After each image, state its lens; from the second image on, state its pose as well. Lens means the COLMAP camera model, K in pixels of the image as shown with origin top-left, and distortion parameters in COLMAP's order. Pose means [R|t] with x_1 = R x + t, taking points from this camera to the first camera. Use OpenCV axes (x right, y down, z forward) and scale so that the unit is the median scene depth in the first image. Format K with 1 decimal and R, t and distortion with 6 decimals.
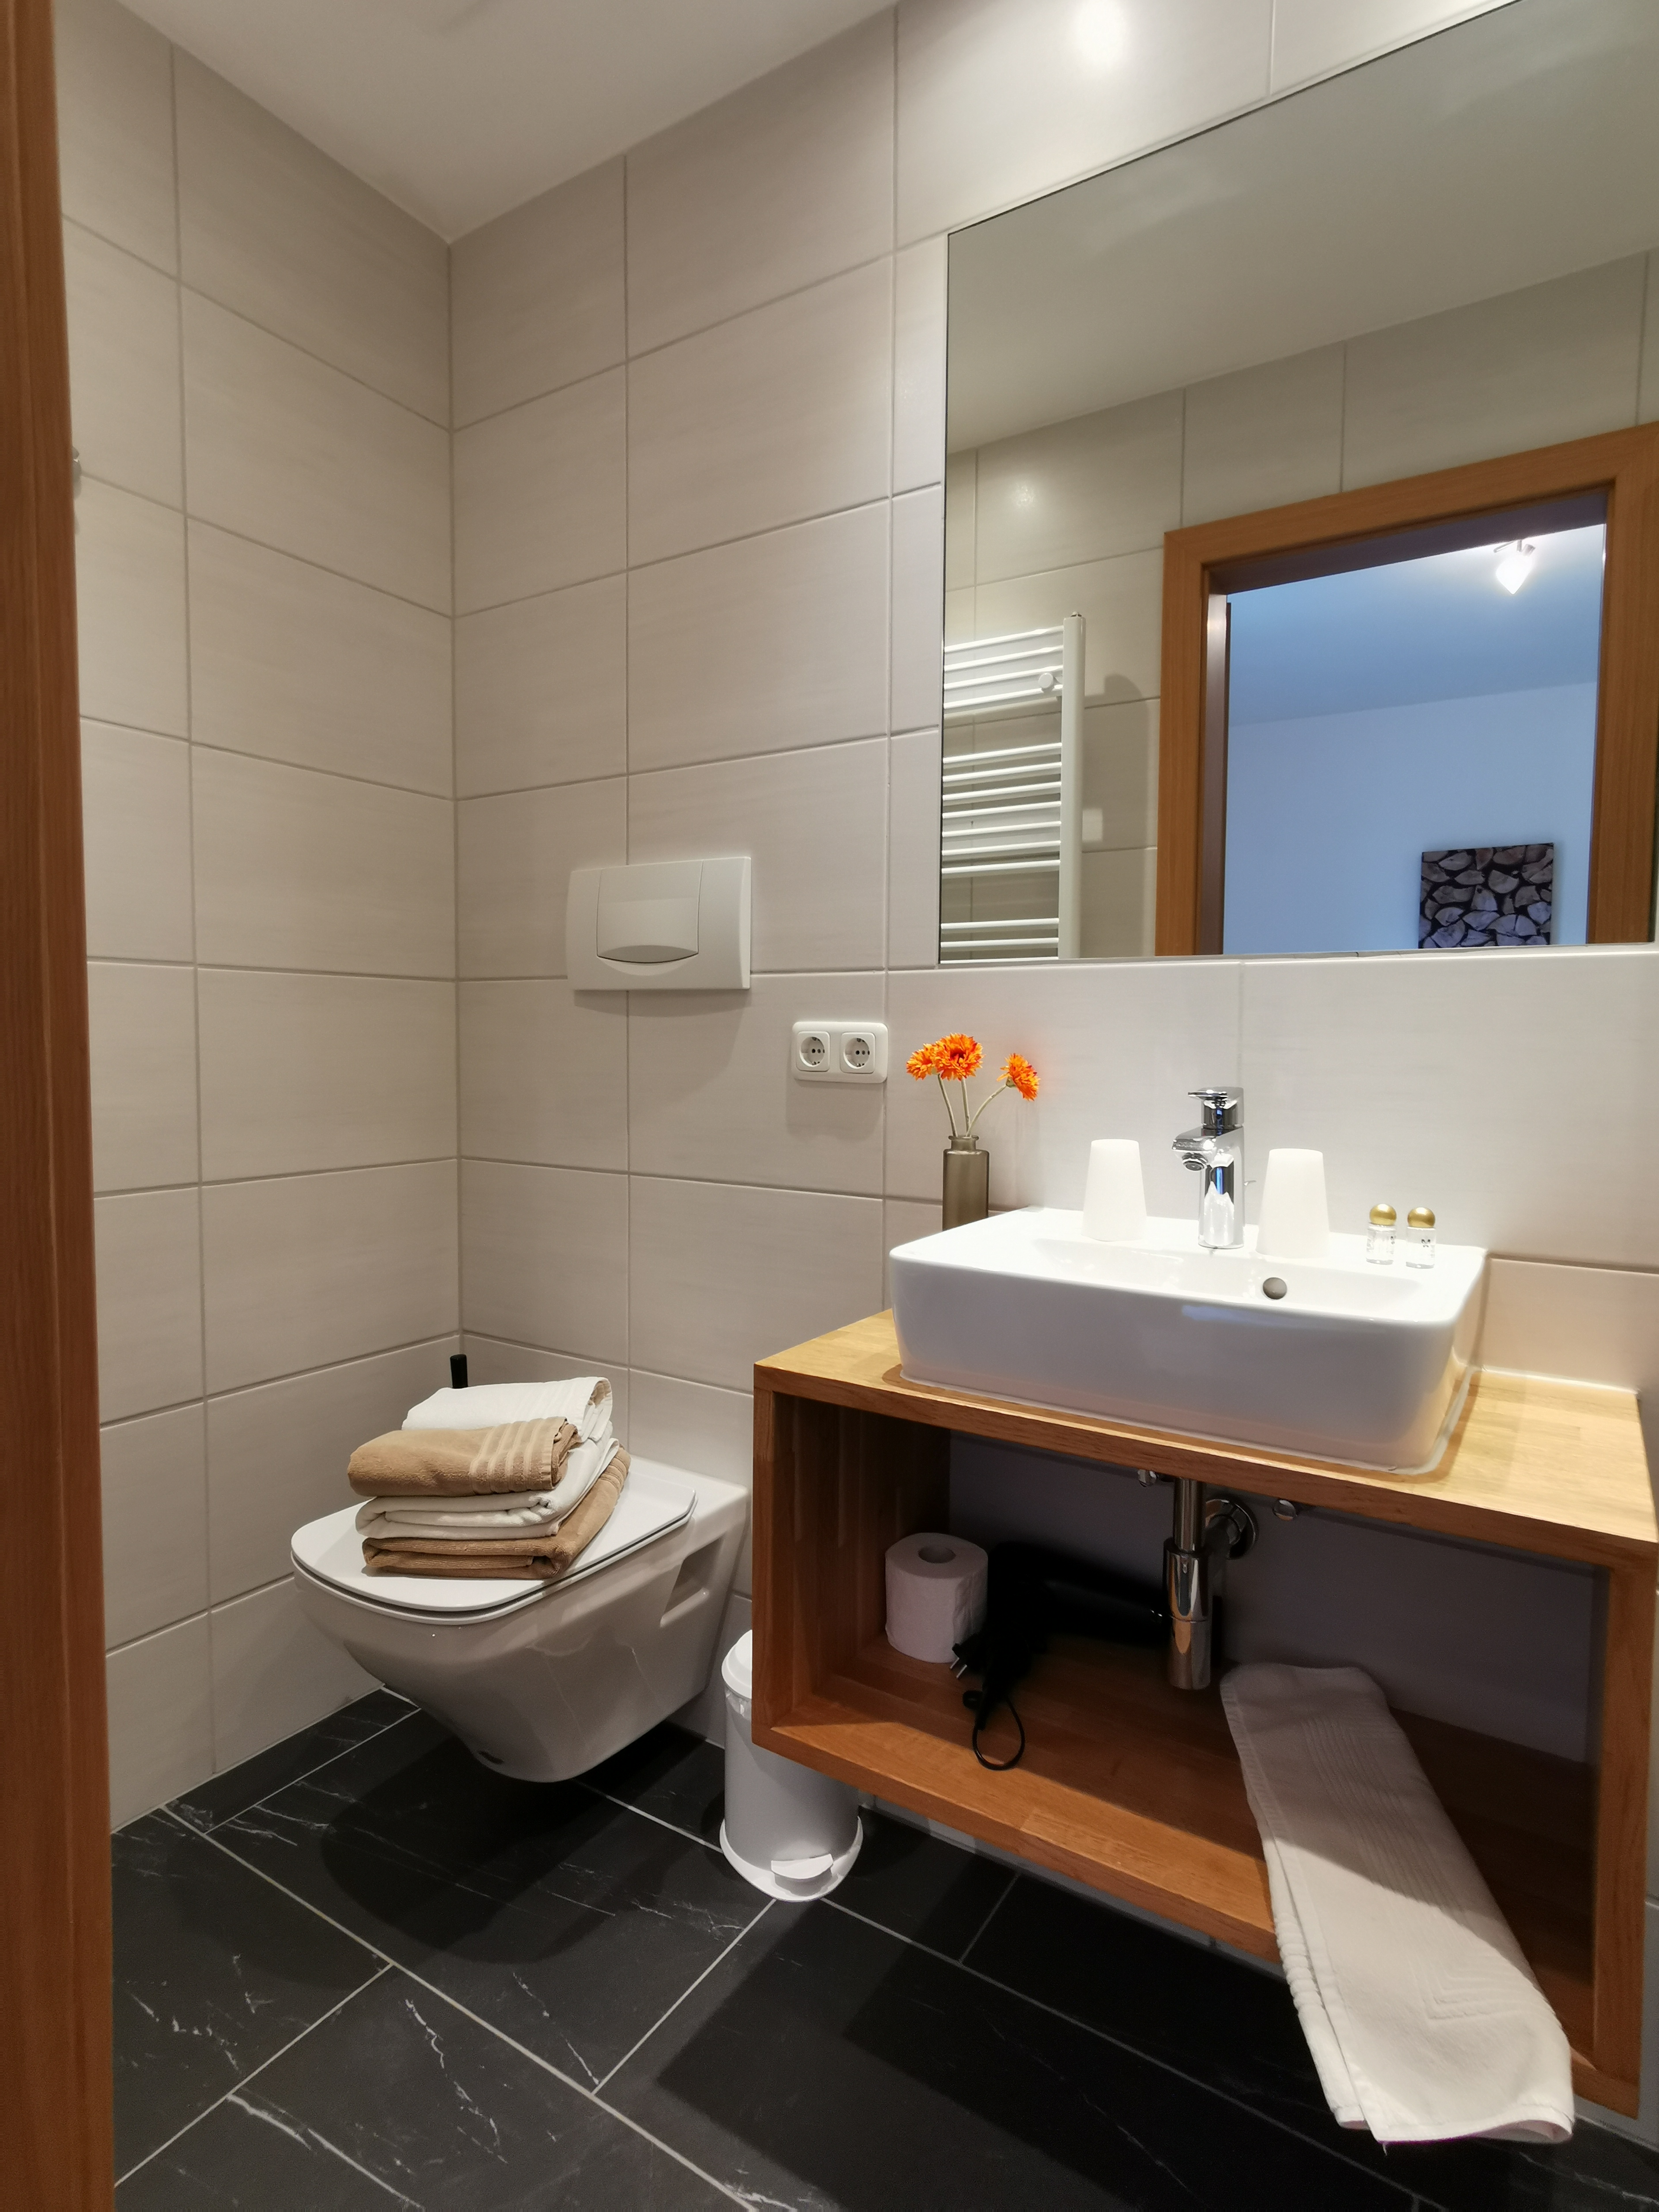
lens RADIAL K [[1152.1, 0, 825.0], [0, 1152.1, 1104.1], [0, 0, 1]] dist [0.000036, 0.002602]
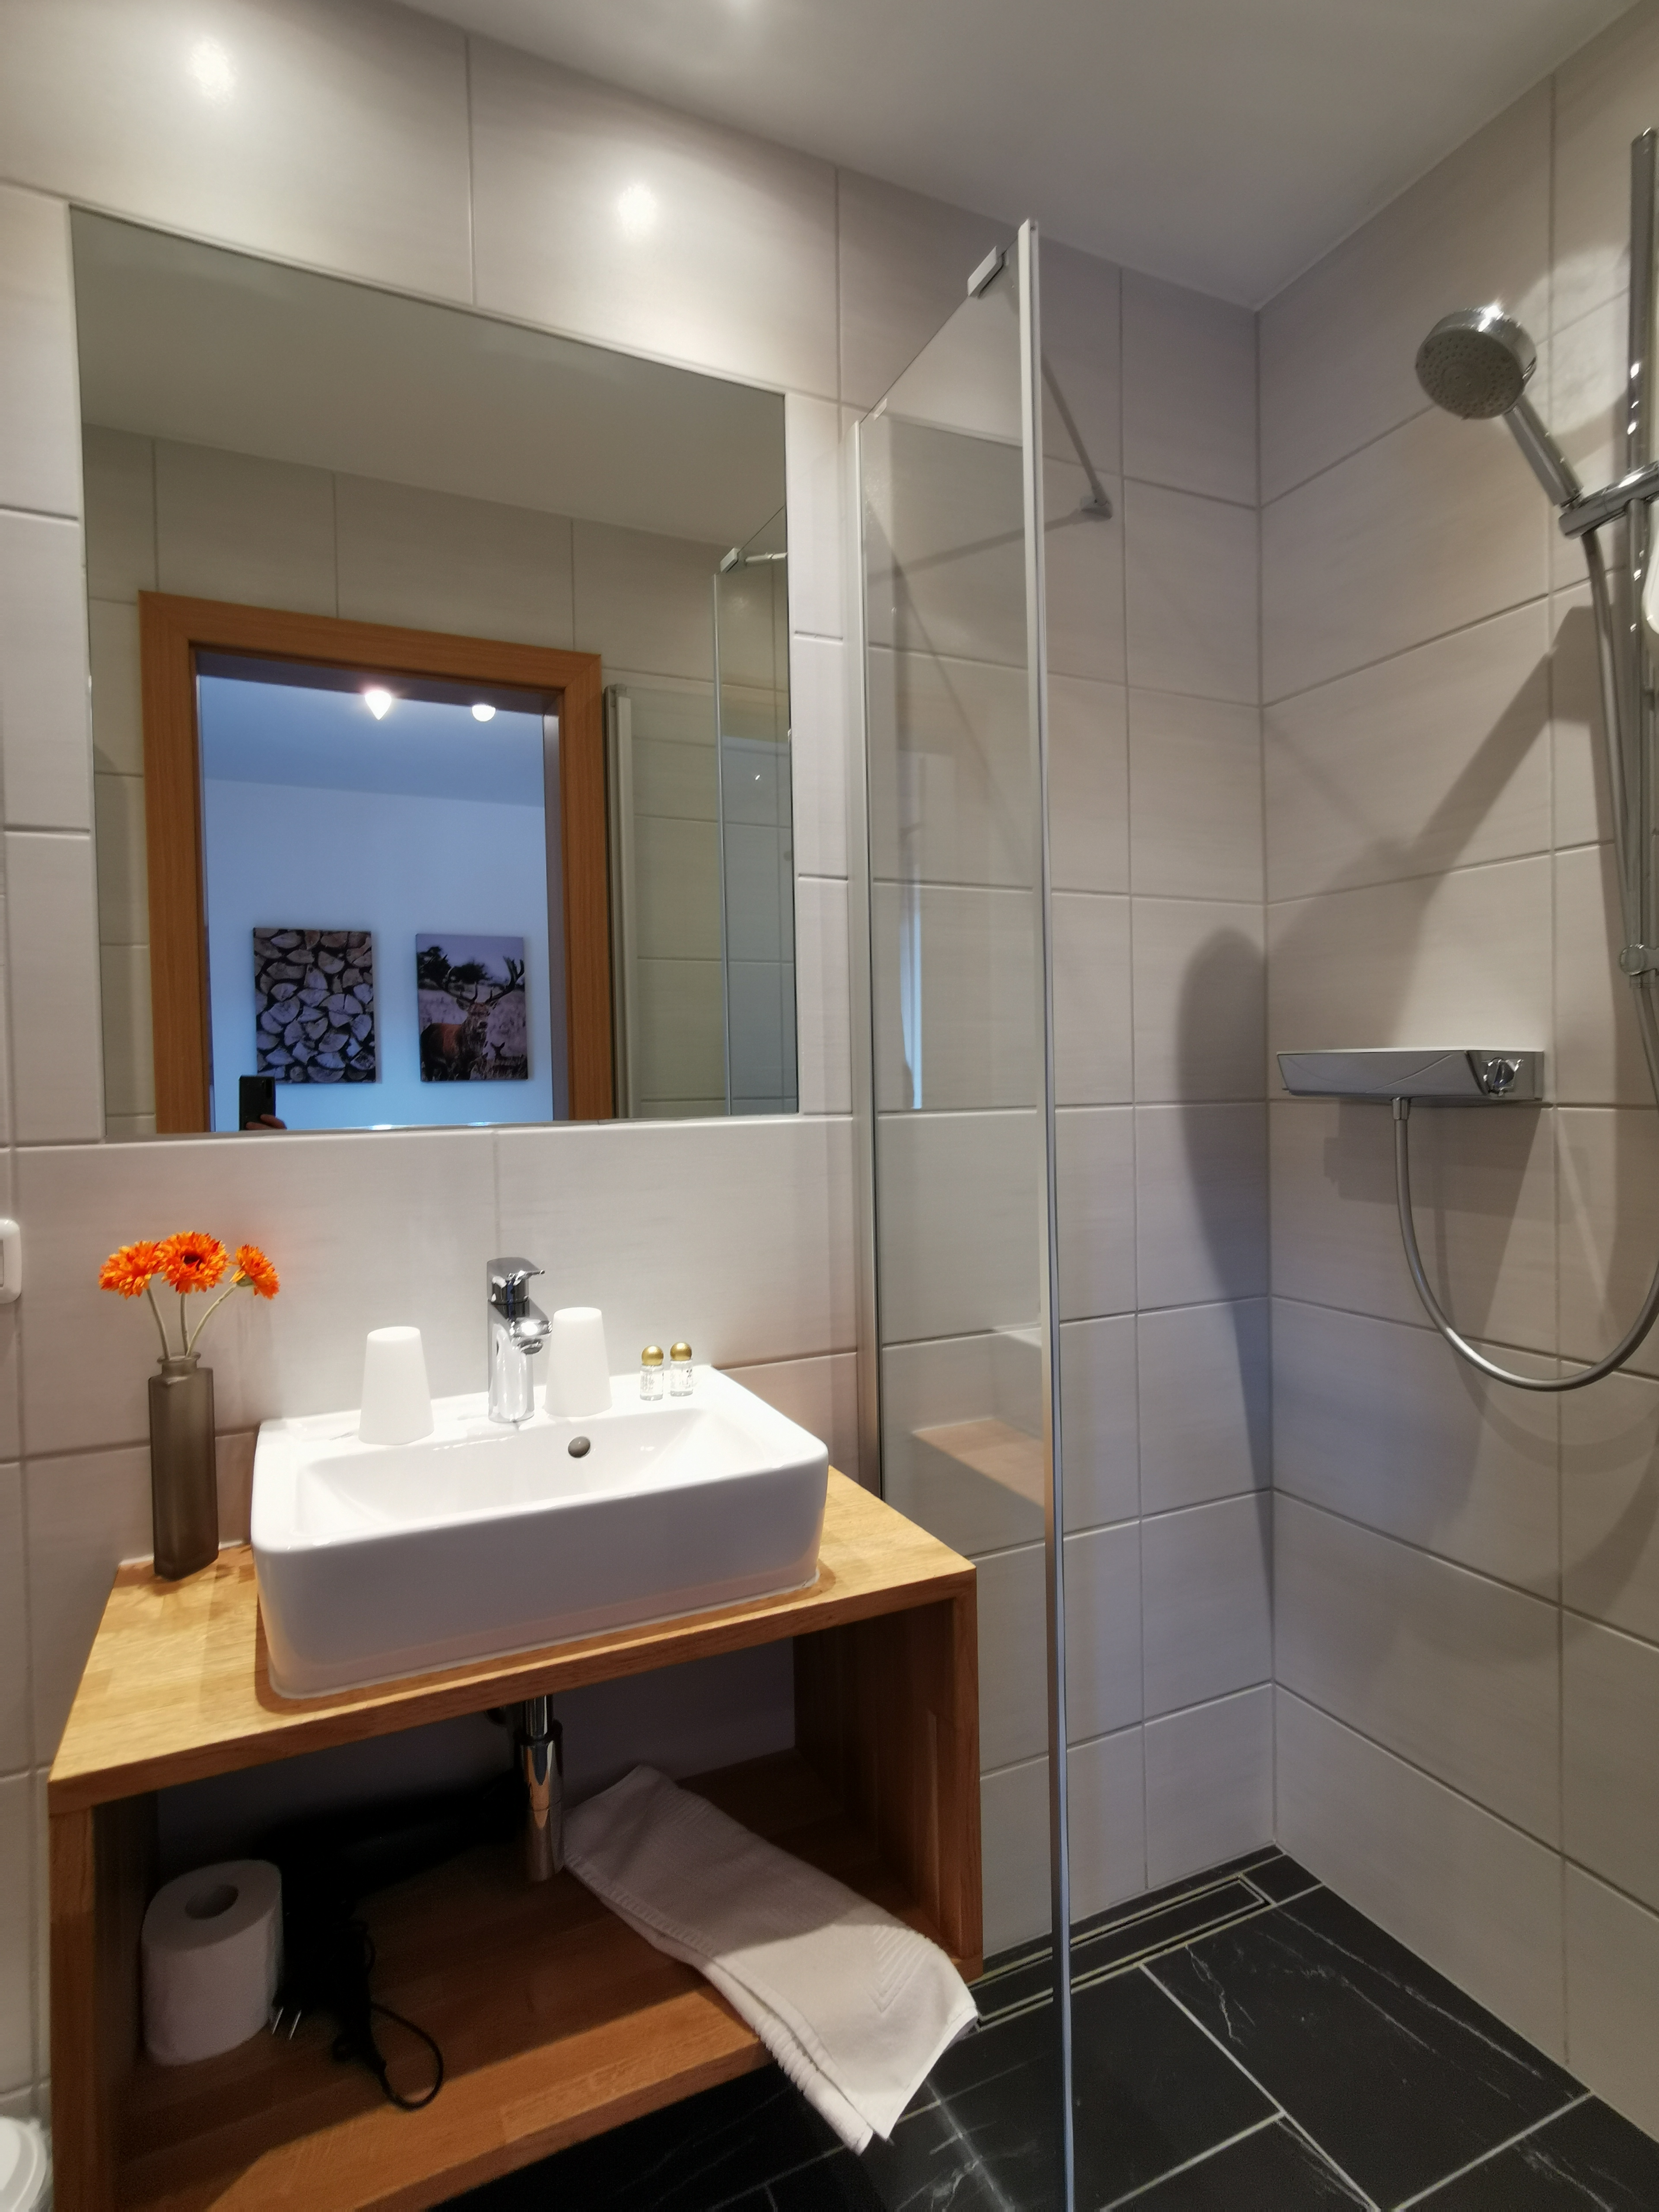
lens RADIAL K [[1152.1, 0, 825.0], [0, 1152.1, 1104.1], [0, 0, 1]] dist [0.000036, 0.002602]
pose [[0.530882, -0.037894, 0.846598, -0.309154], [0.070959, 0.997479, 0.000150, -0.113998], [-0.844470, 0.059994, 0.532232, 0.191481]]
